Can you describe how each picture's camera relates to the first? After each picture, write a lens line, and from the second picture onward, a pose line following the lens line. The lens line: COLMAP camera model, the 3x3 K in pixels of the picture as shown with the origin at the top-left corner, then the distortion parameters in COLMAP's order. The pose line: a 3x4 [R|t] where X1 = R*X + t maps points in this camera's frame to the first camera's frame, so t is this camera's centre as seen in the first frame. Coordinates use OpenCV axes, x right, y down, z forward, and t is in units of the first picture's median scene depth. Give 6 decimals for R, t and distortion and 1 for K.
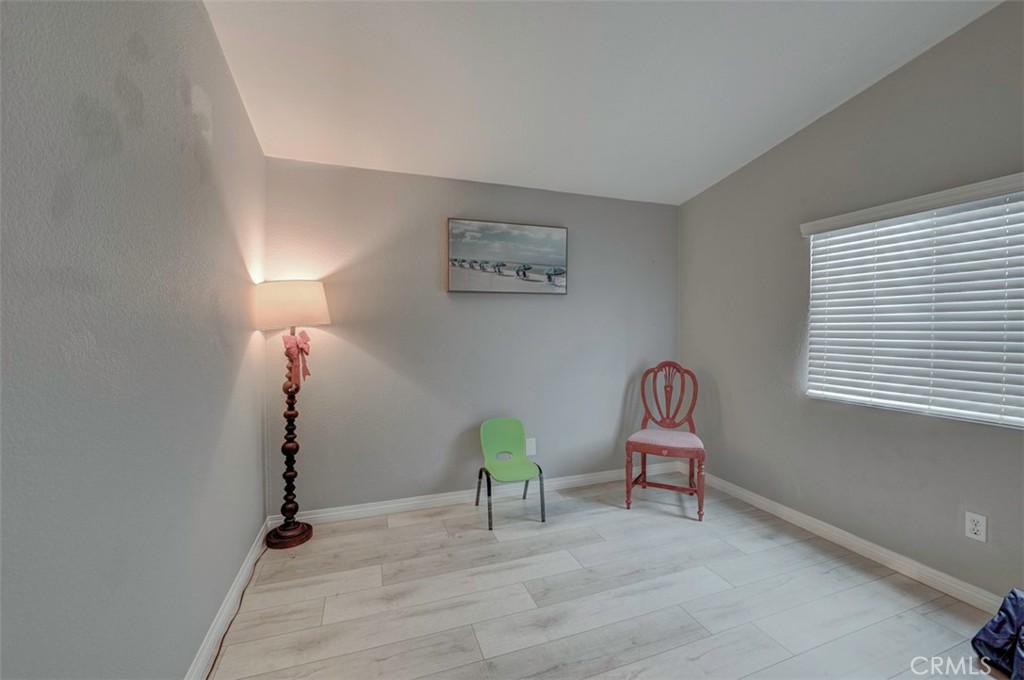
lens RADIAL K [[413.8, 0, 511.9], [0, 413.8, 338.0], [0, 0, 1]] dist [0.000855, -0.005896]
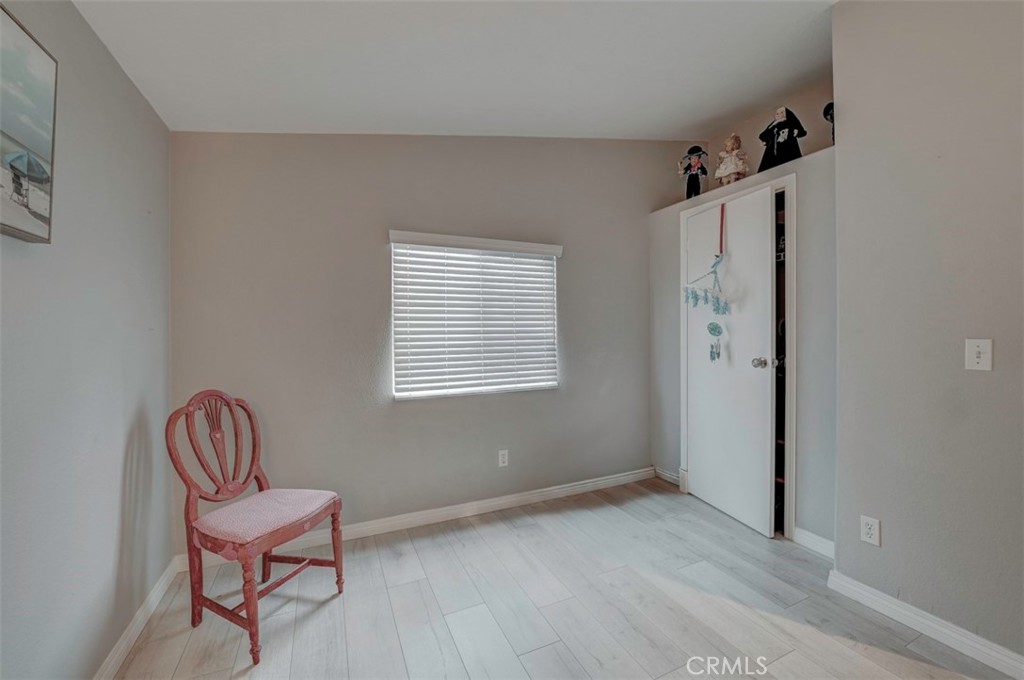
lens RADIAL K [[413.8, 0, 511.9], [0, 413.8, 338.0], [0, 0, 1]] dist [0.000855, -0.005896]
pose [[-0.091199, -0.014491, 0.995727, -0.330827], [0.029848, 0.999405, 0.017279, -0.020595], [-0.995385, 0.031296, -0.090712, 0.806264]]
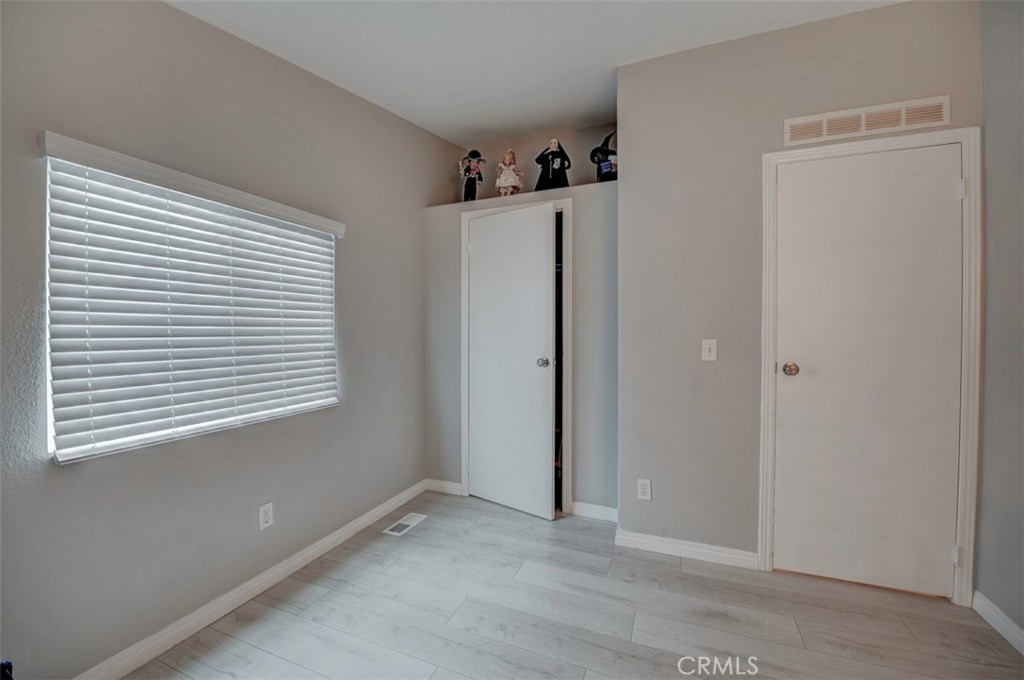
lens RADIAL K [[409.8, 0, 514.0], [0, 409.8, 340.2], [0, 0, 1]] dist [0.000507, -0.010575]
pose [[-0.747722, -0.008769, 0.663954, -0.055860], [0.017202, 0.999321, 0.032570, -0.021607], [-0.663789, 0.035774, -0.747063, 0.997264]]
